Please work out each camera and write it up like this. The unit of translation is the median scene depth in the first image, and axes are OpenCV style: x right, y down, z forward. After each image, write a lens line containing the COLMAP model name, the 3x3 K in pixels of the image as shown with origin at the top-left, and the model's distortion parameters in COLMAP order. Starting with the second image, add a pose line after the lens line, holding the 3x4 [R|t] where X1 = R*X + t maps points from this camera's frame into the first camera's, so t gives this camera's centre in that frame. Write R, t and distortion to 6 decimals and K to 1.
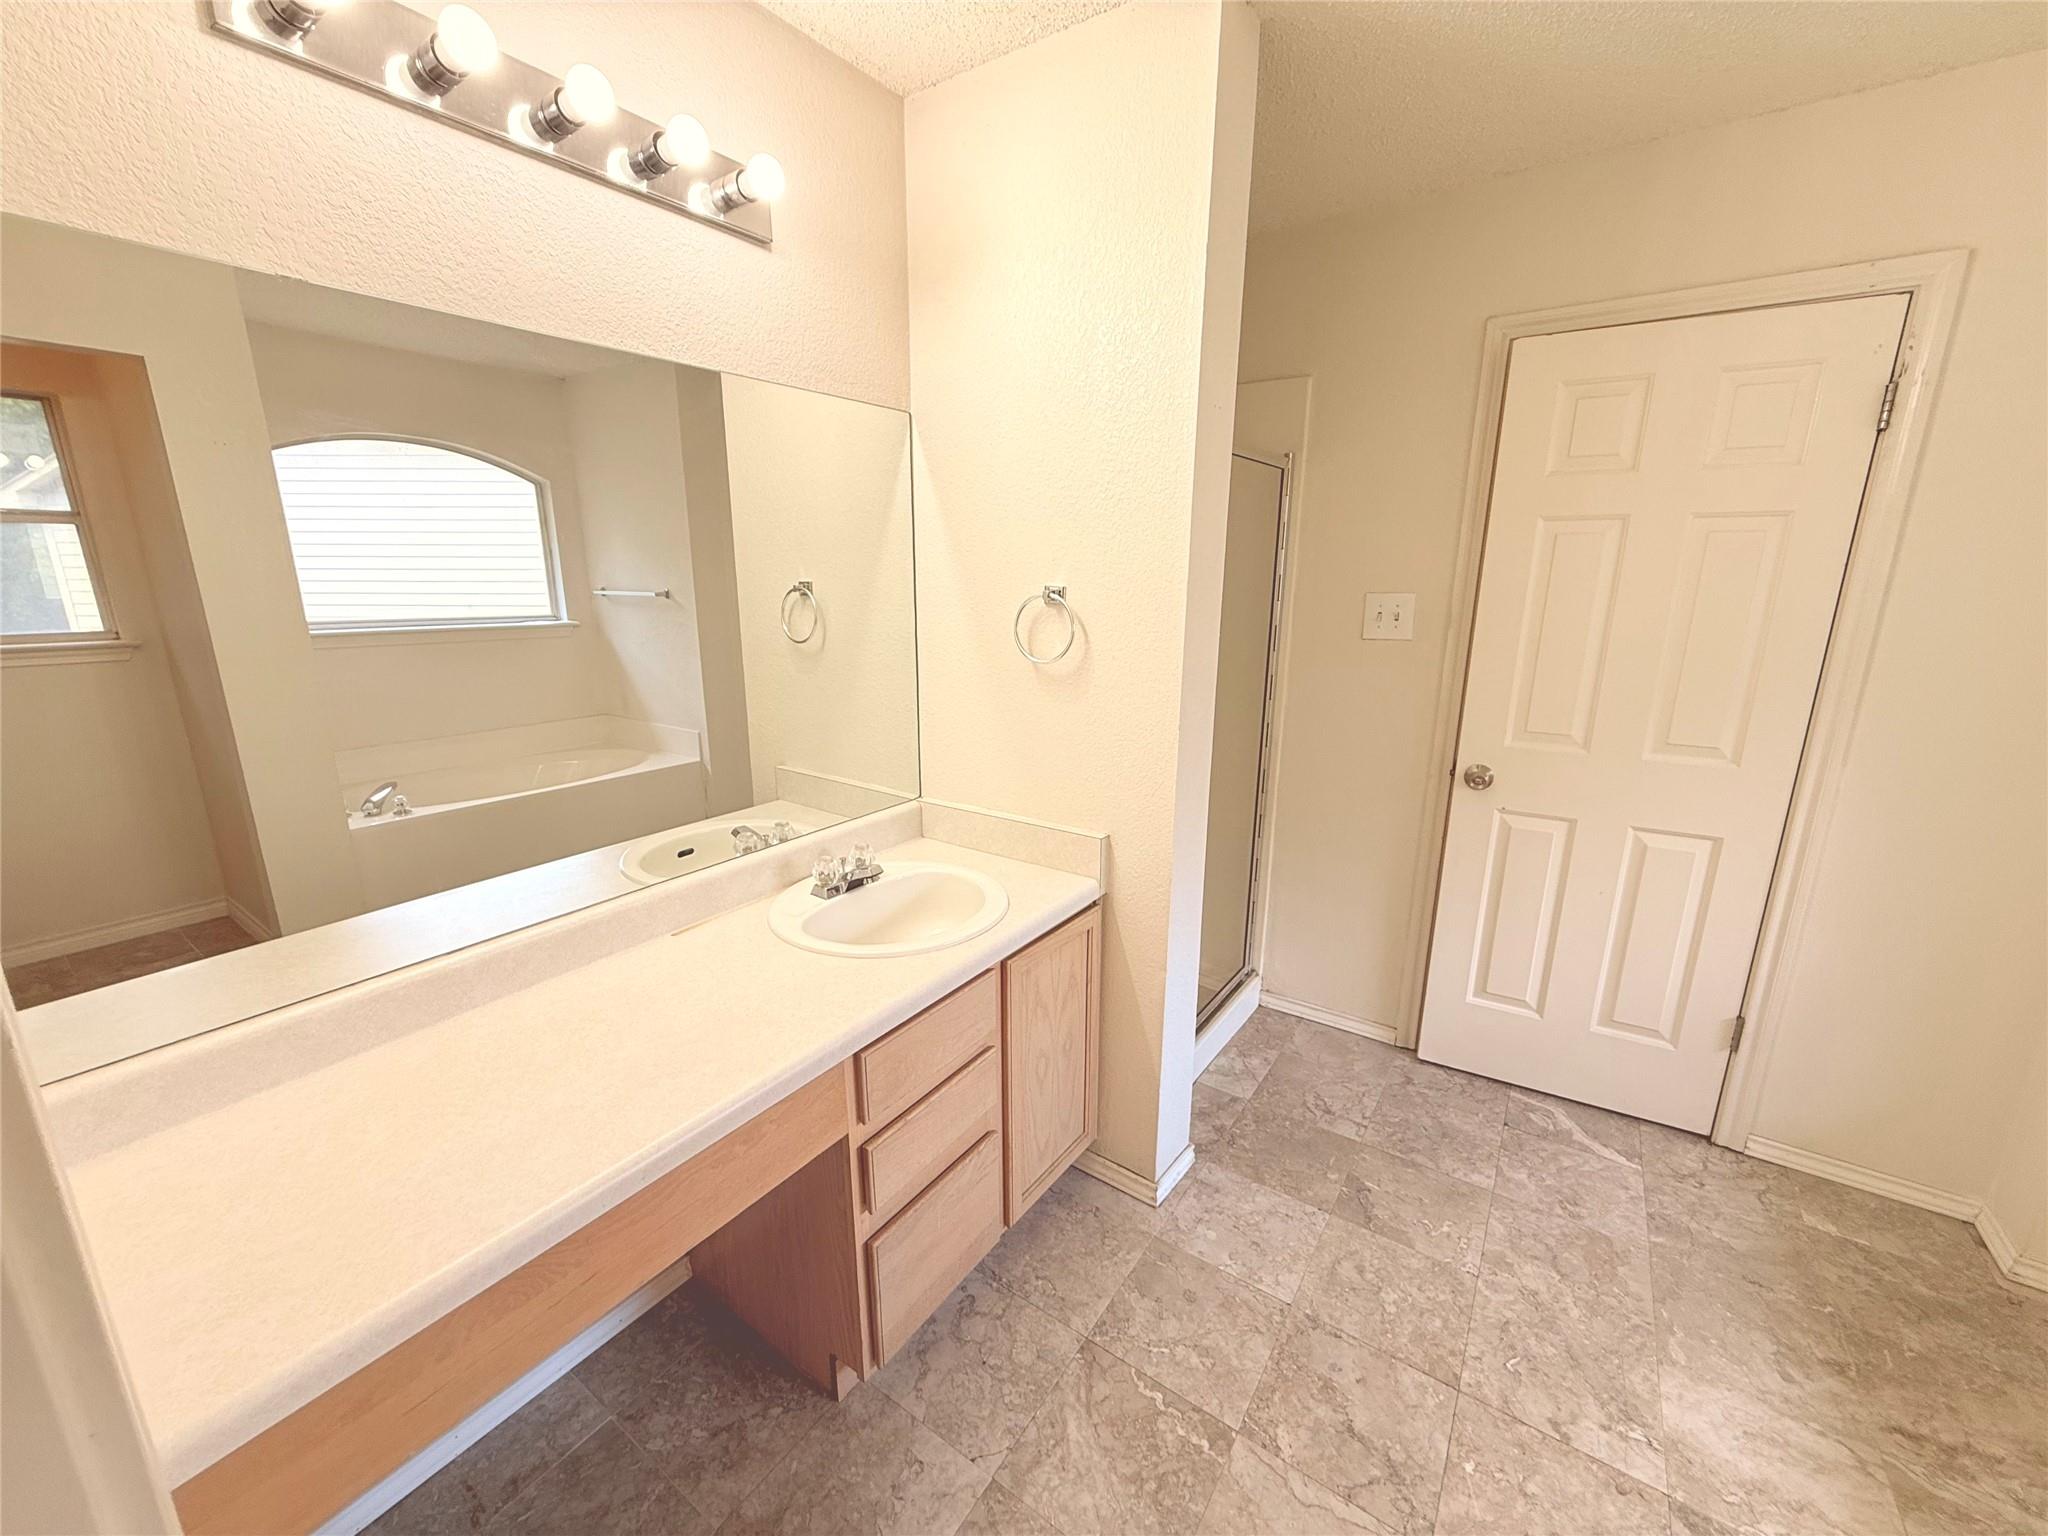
lens RADIAL K [[810.2, 0, 1032.2], [0, 810.2, 766.6], [0, 0, 1]] dist [-0.001227, 0.000148]
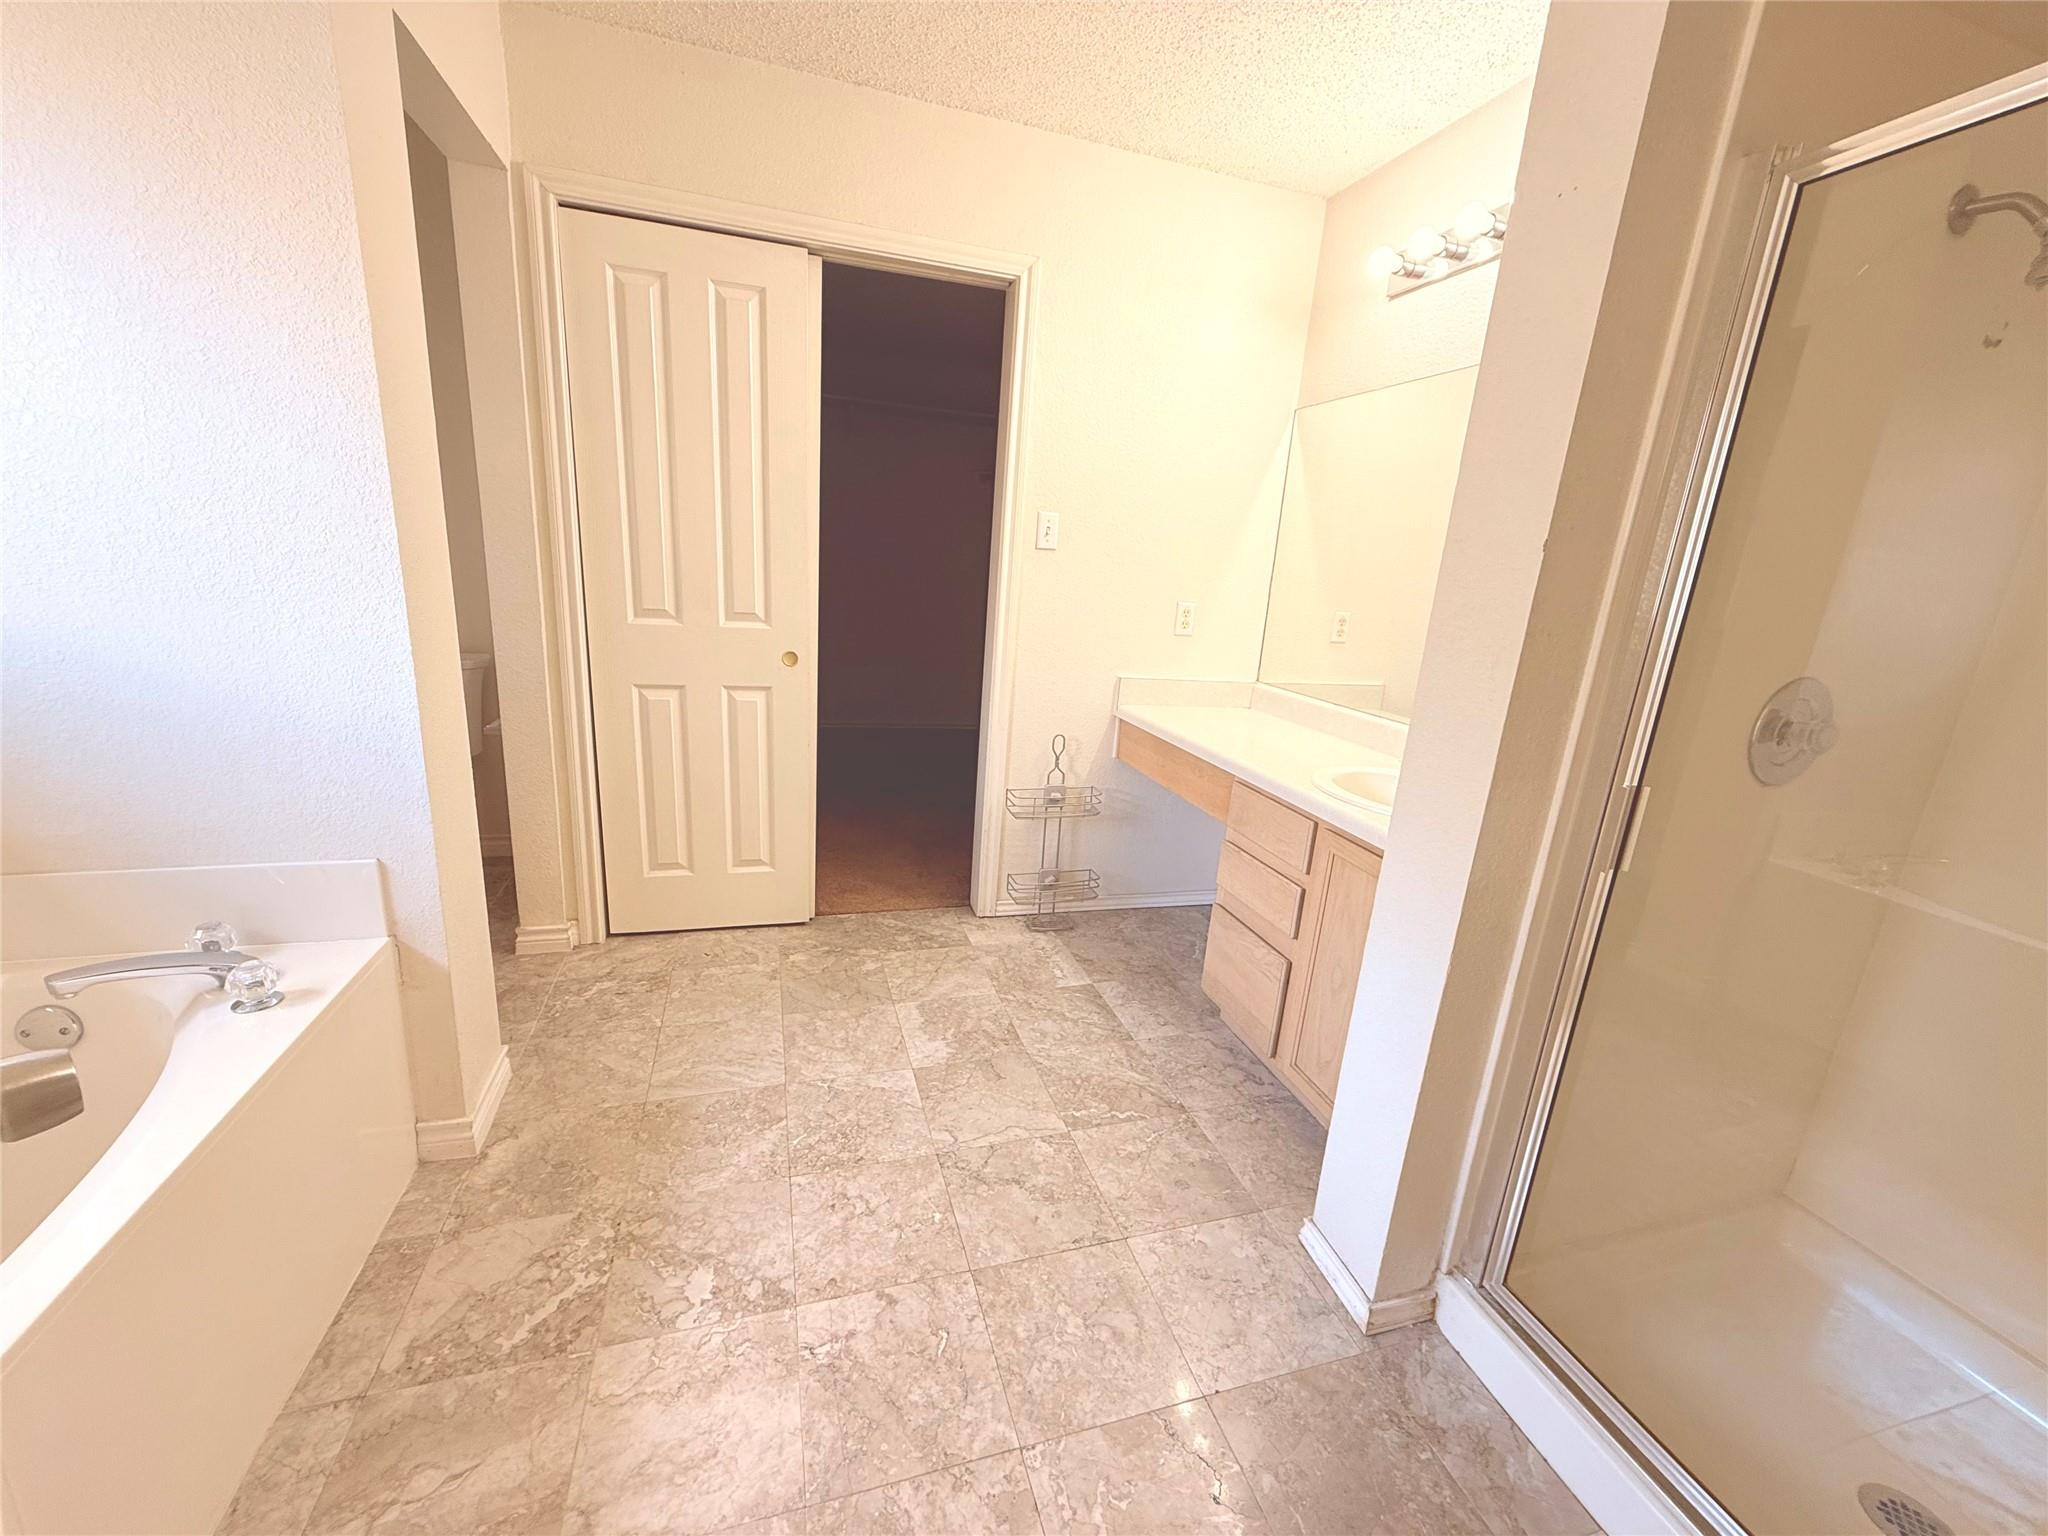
lens RADIAL K [[810.2, 0, 1025.7], [0, 810.2, 766.8], [0, 0, 1]] dist [-0.001227, 0.000148]
pose [[-0.613357, 0.150218, -0.775389, 1.173368], [-0.259710, 0.888791, 0.377626, -0.174140], [0.745885, 0.432996, -0.506133, 1.296433]]
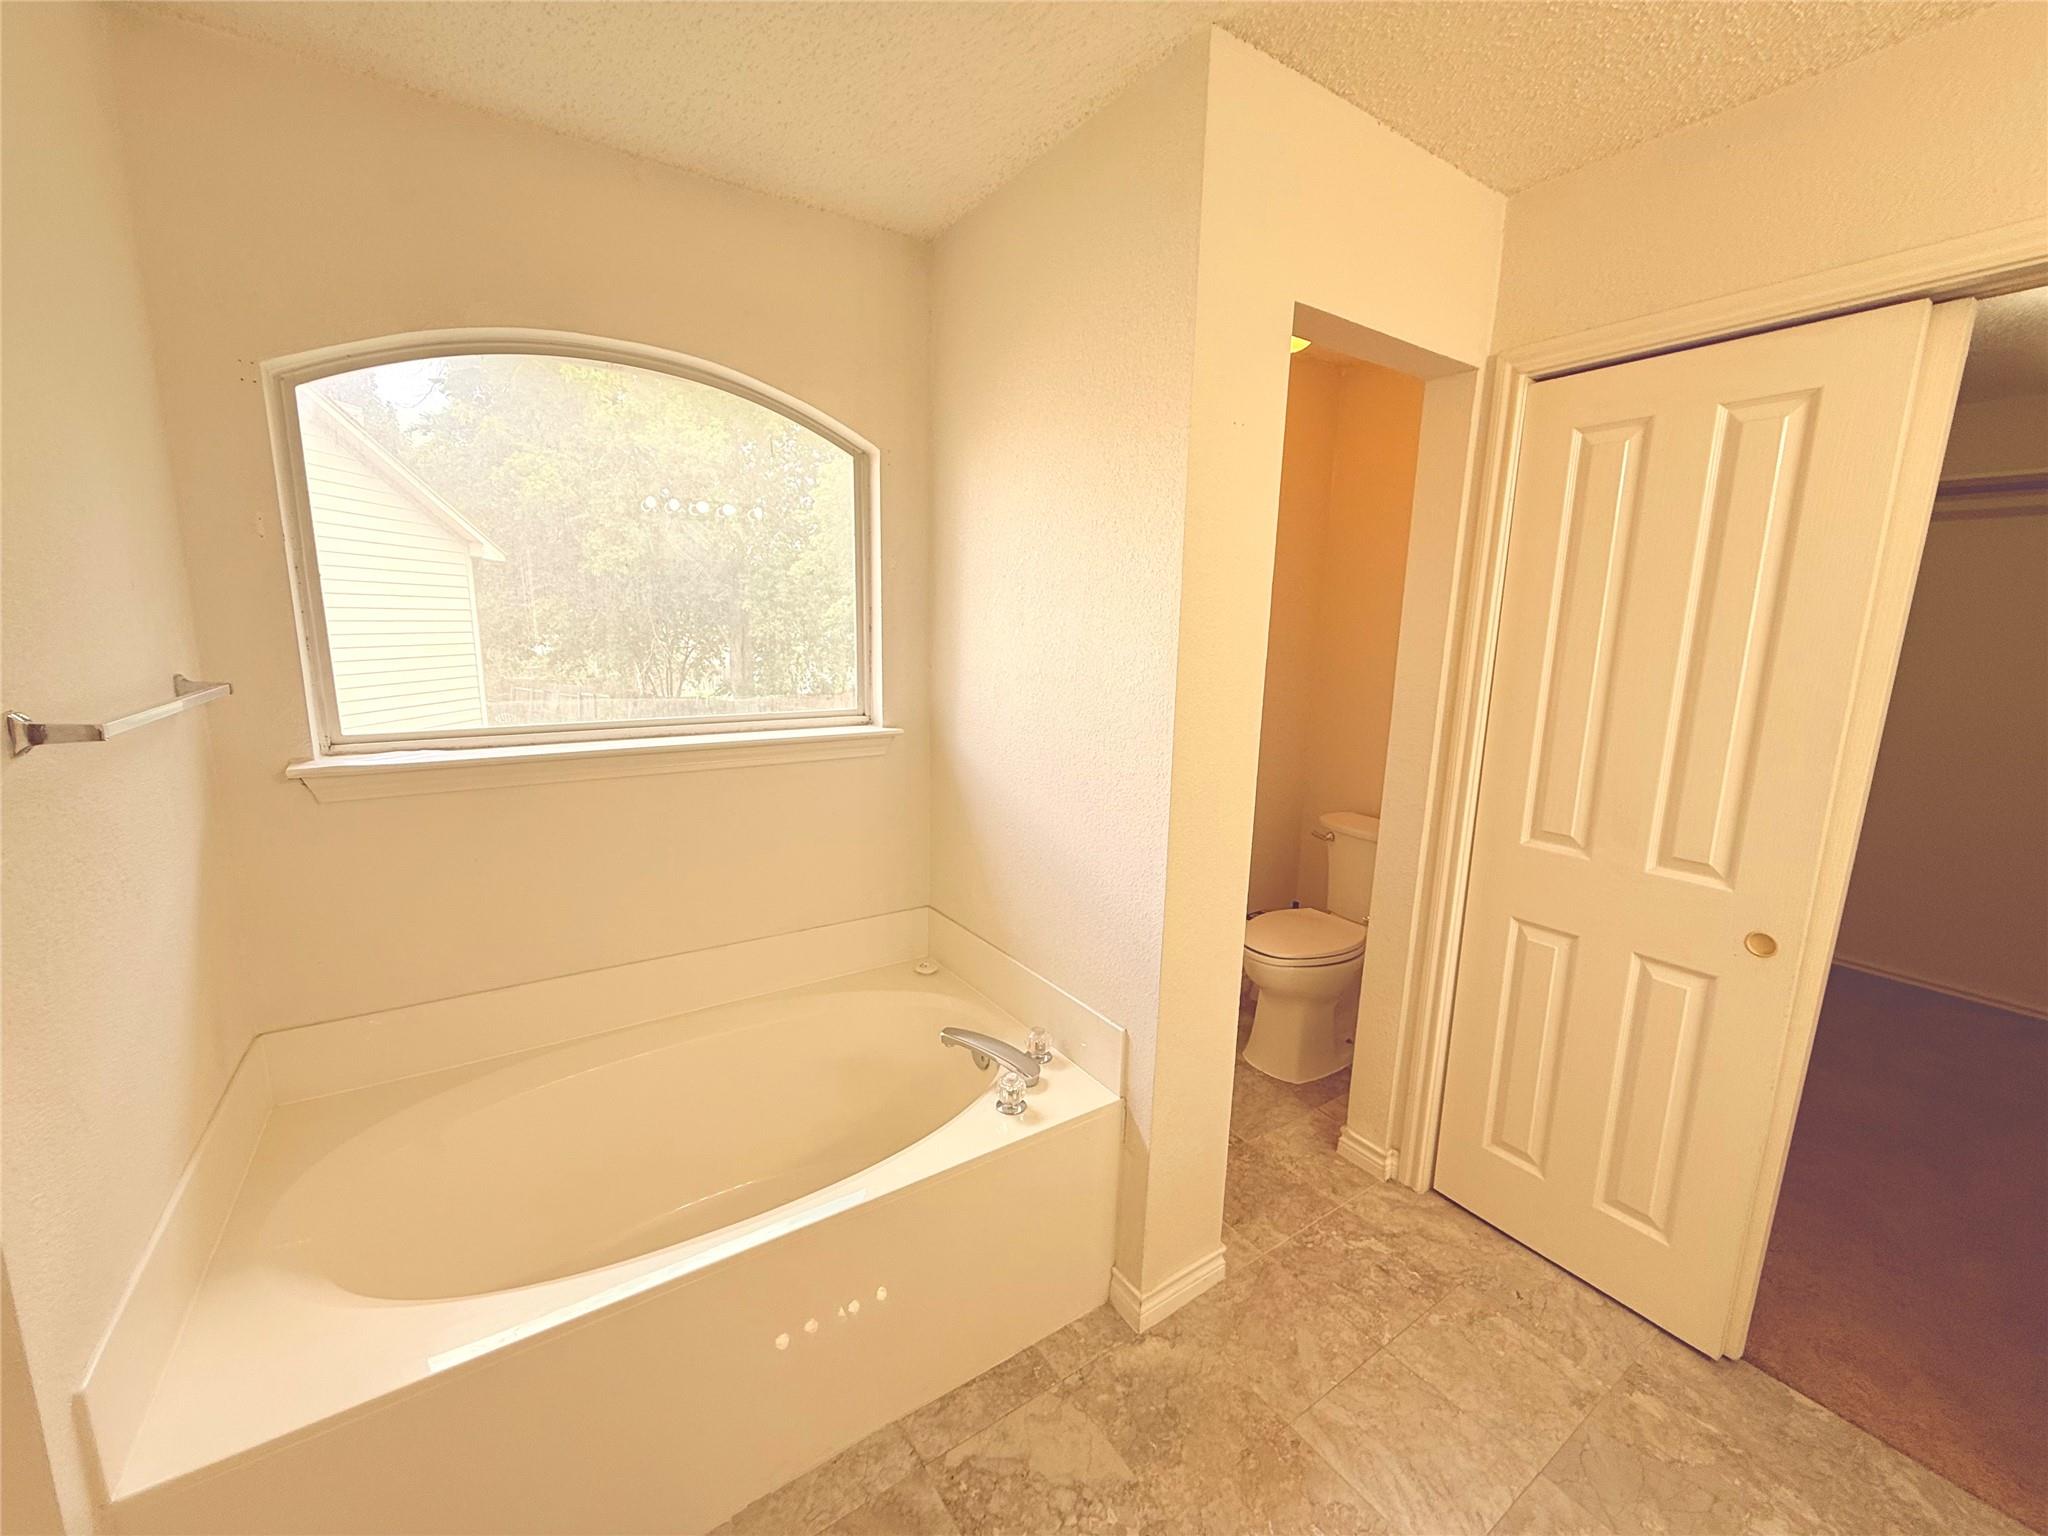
lens RADIAL K [[810.2, 0, 1023.8], [0, 810.2, 766.9], [0, 0, 1]] dist [-0.001227, 0.000148]
pose [[-0.930022, -0.091966, 0.355812, 0.681312], [0.060067, 0.917124, 0.394049, -0.290788], [-0.362562, 0.387847, -0.847422, 1.132519]]
